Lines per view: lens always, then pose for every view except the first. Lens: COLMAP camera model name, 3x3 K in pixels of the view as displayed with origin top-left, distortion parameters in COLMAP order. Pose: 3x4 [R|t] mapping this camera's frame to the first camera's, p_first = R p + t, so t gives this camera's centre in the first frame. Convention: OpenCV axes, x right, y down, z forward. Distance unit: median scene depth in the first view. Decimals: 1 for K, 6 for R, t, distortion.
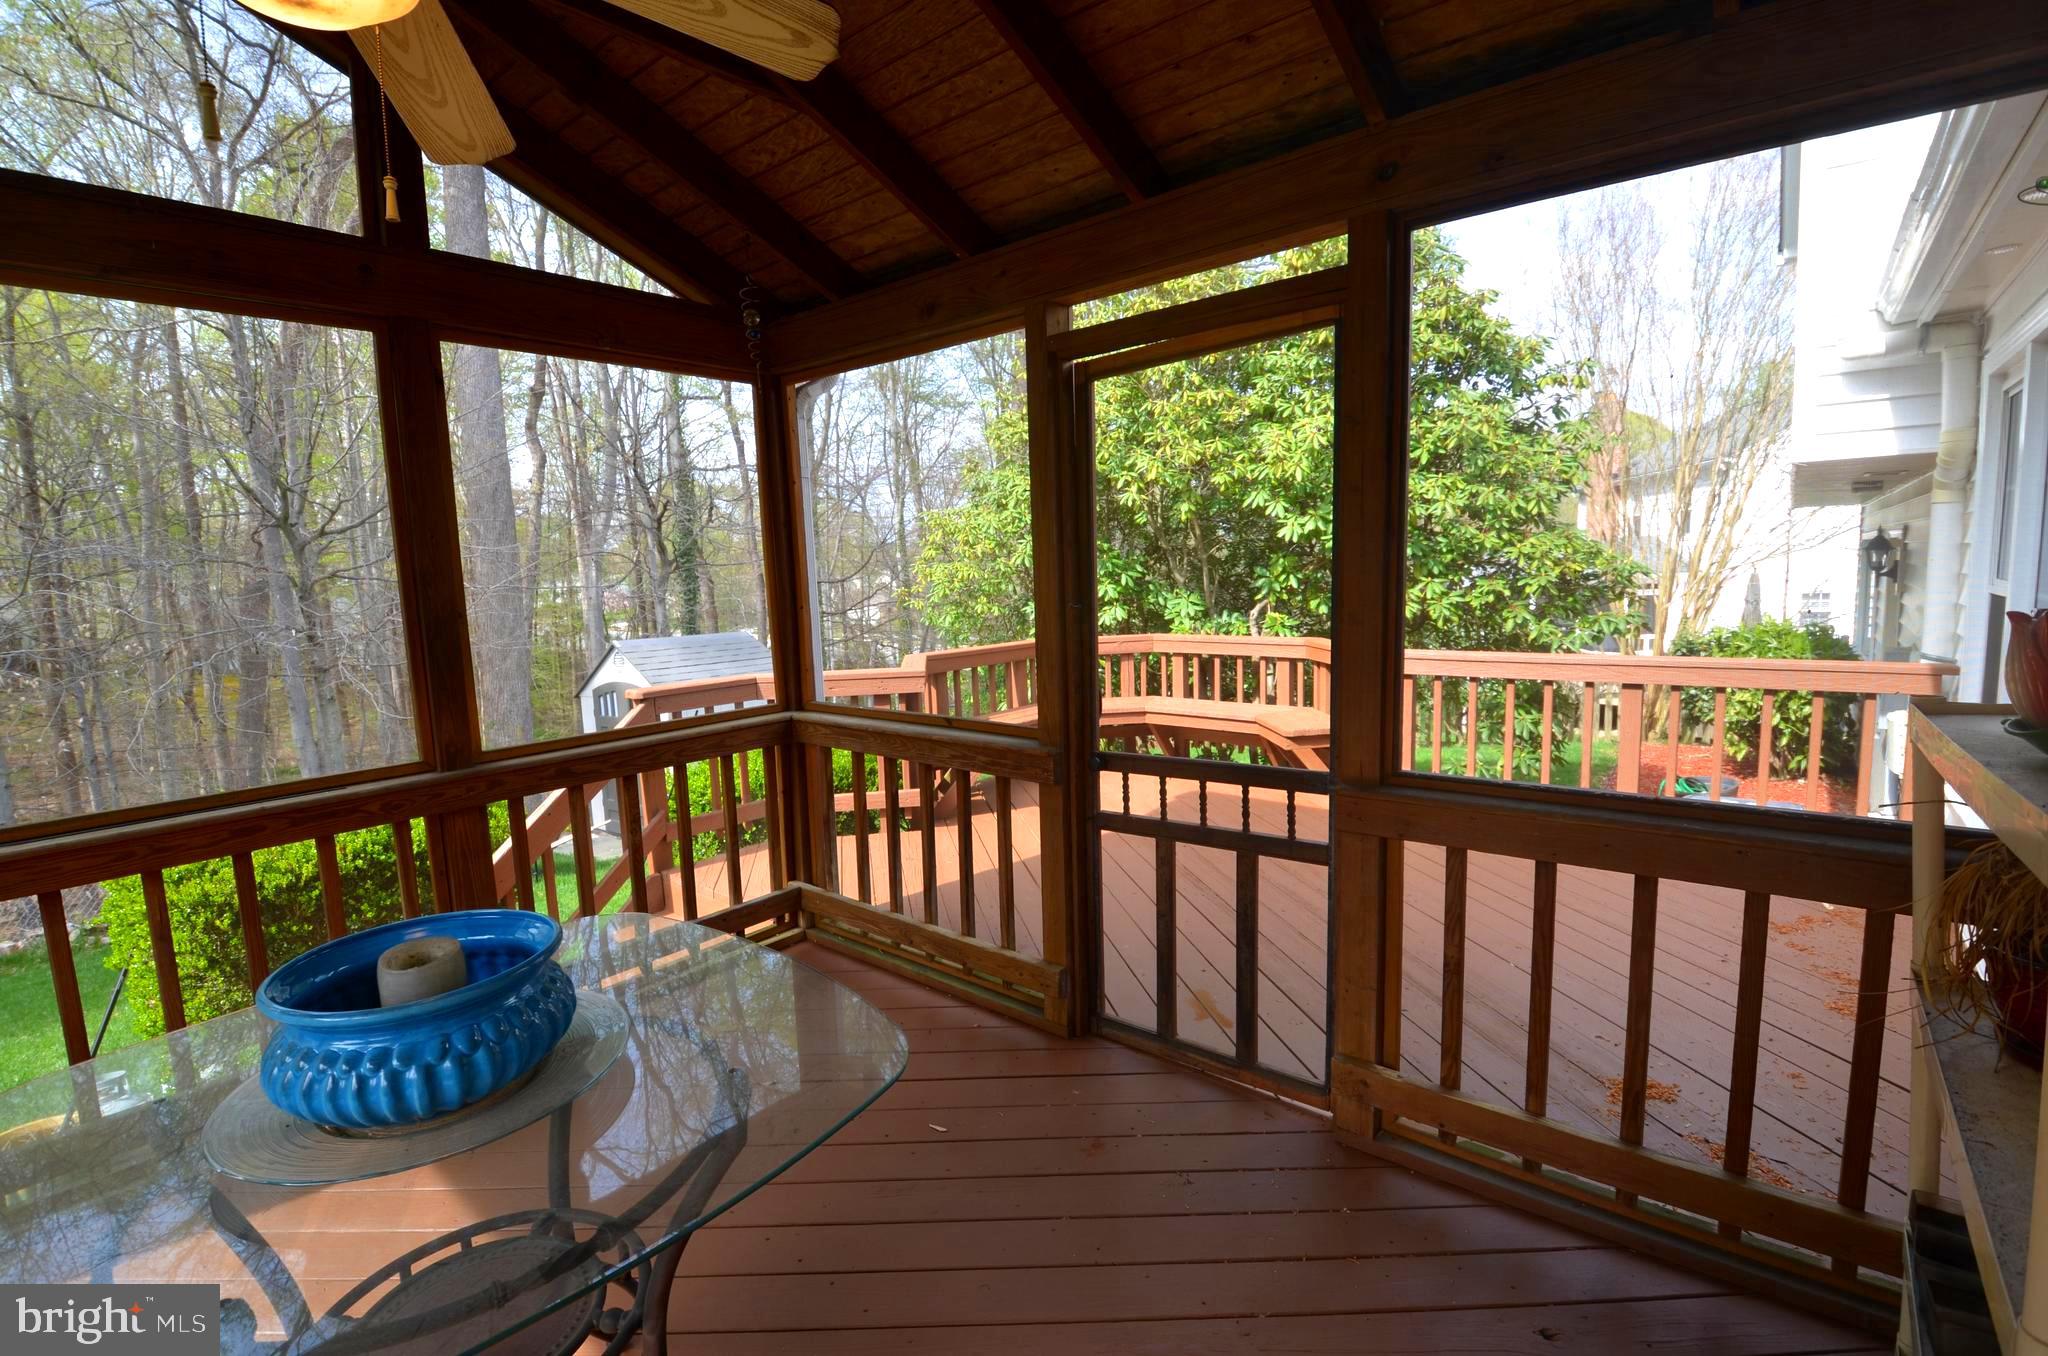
lens RADIAL K [[900.3, 0, 1030.1], [0, 900.3, 679.6], [0, 0, 1]] dist [-0.005907, -0.014347]
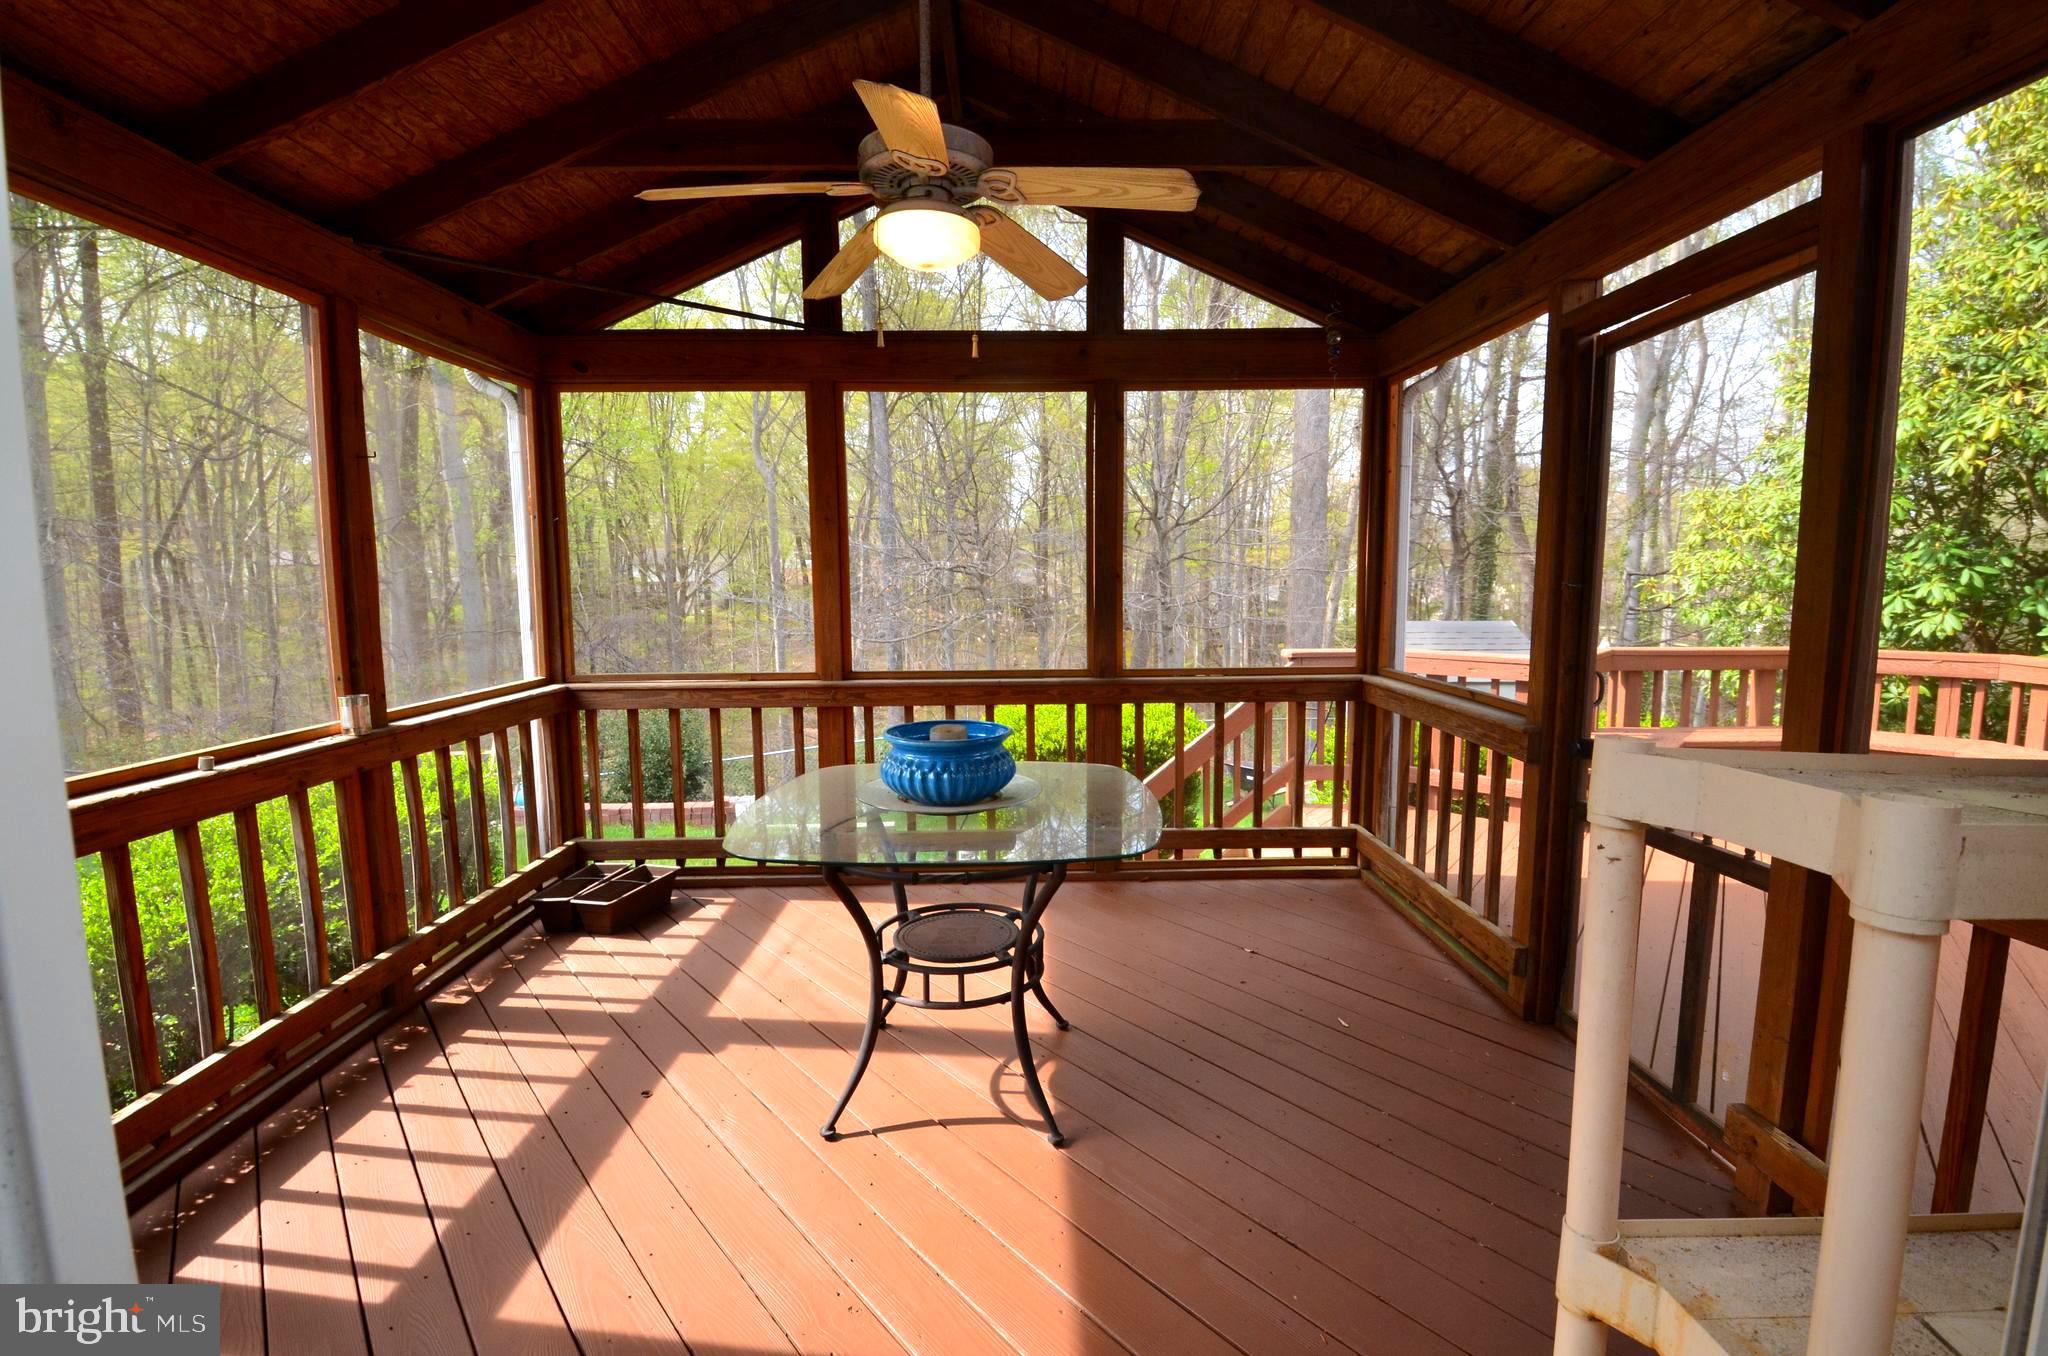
lens RADIAL K [[900.3, 0, 1035.5], [0, 900.3, 681.4], [0, 0, 1]] dist [-0.005907, -0.014347]
pose [[0.648062, 0.118509, -0.752310, 0.174554], [-0.108144, 0.992129, 0.063128, 0.009954], [0.753870, 0.040447, 0.655777, -0.033878]]
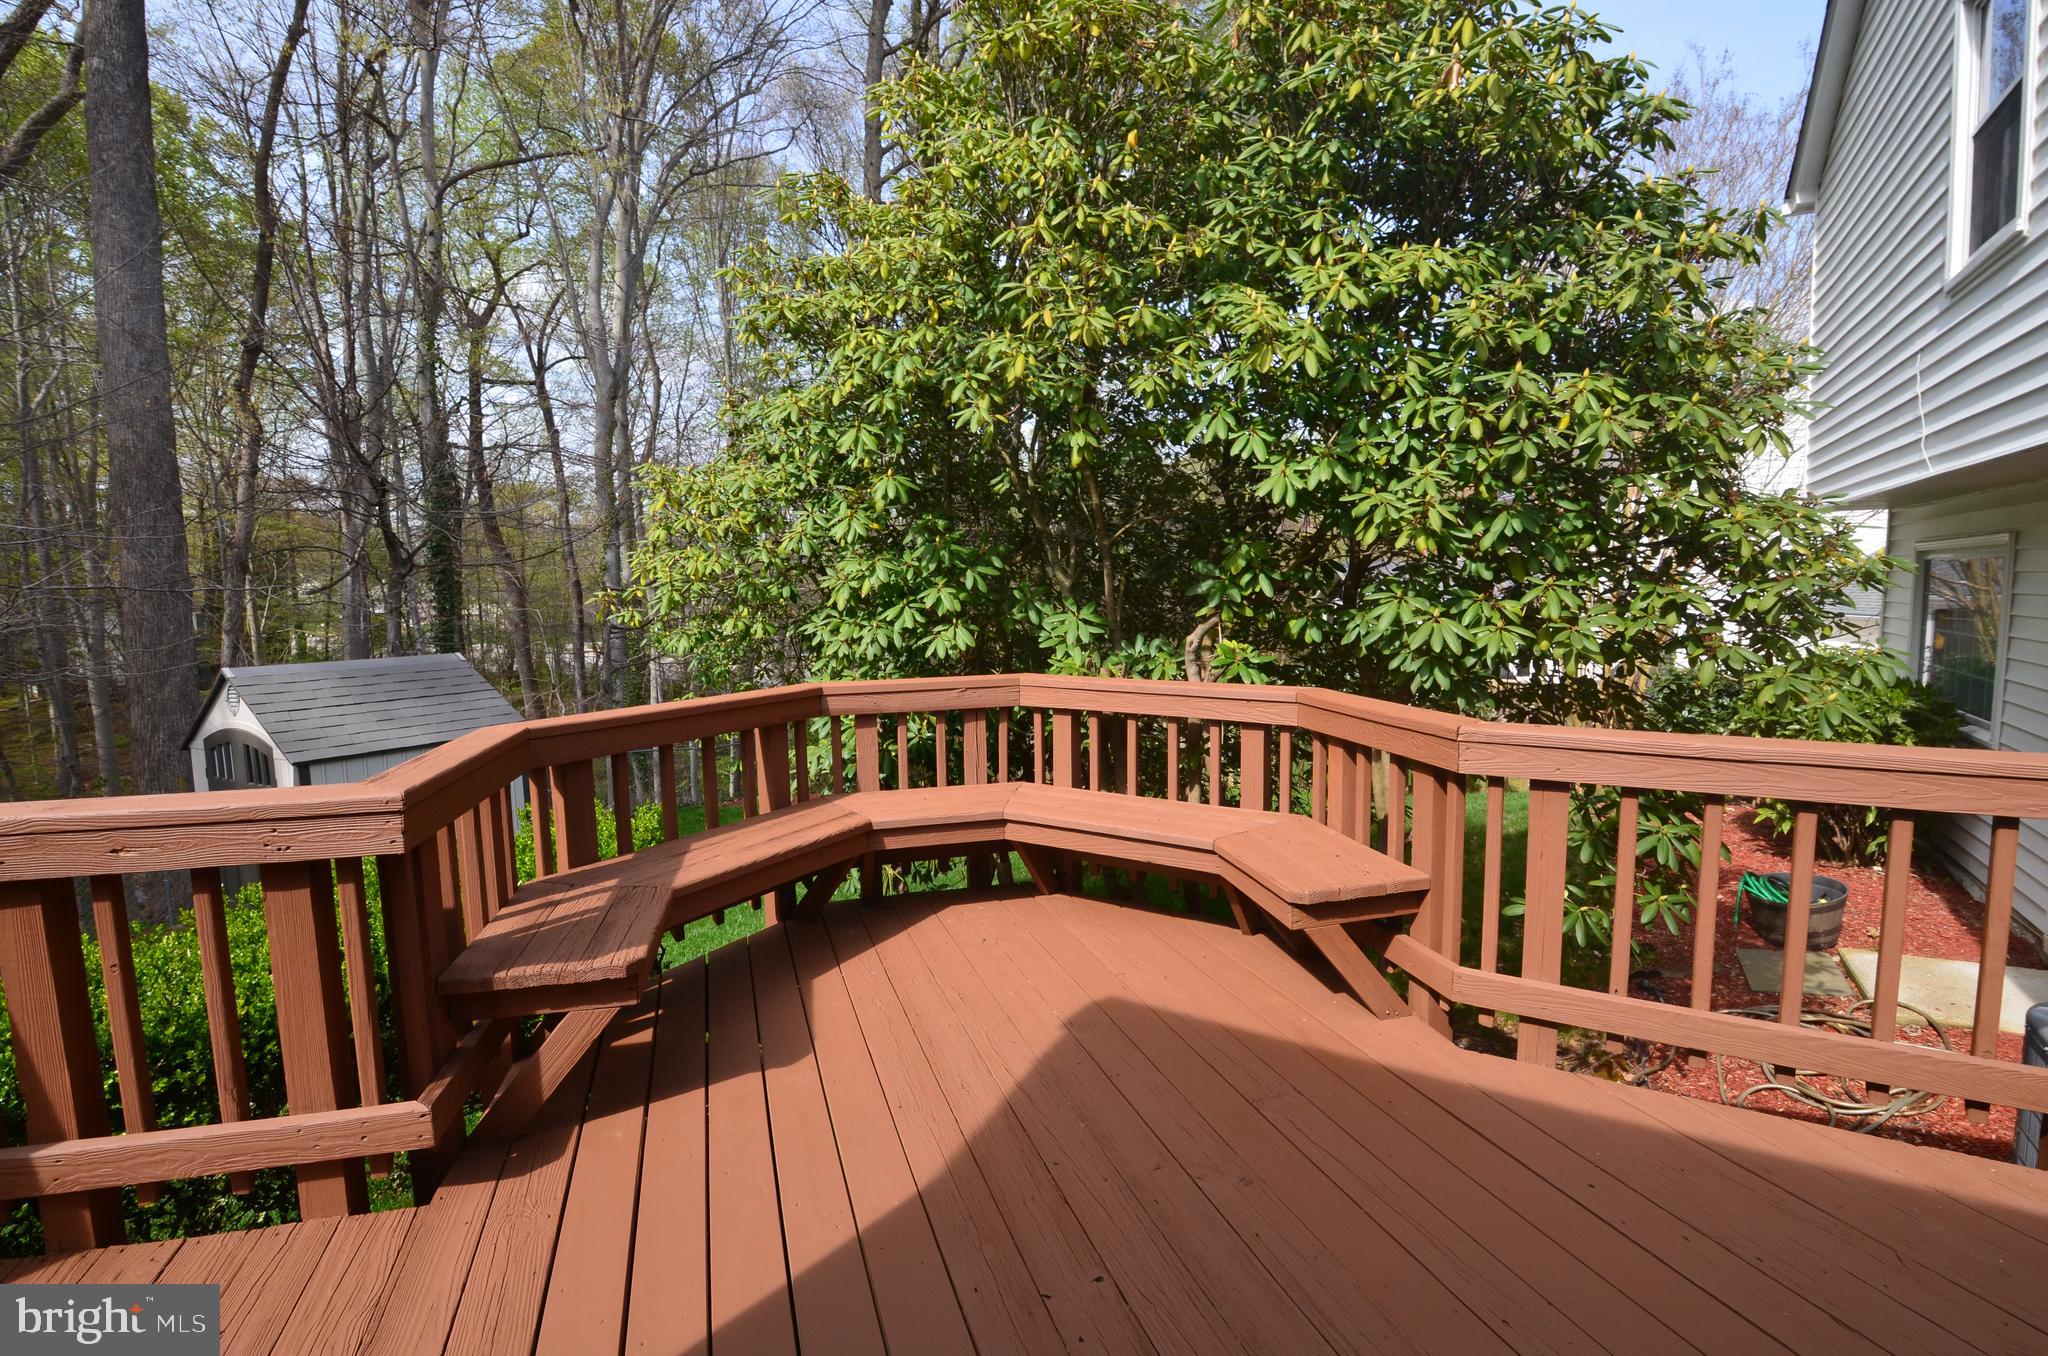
lens RADIAL K [[900.3, 0, 1047.1], [0, 900.3, 675.4], [0, 0, 1]] dist [-0.005907, -0.014347]
pose [[0.987341, 0.003617, 0.158569, 0.066590], [0.000187, 0.999713, -0.023969, -0.038733], [-0.158610, 0.023696, 0.987057, 0.455784]]
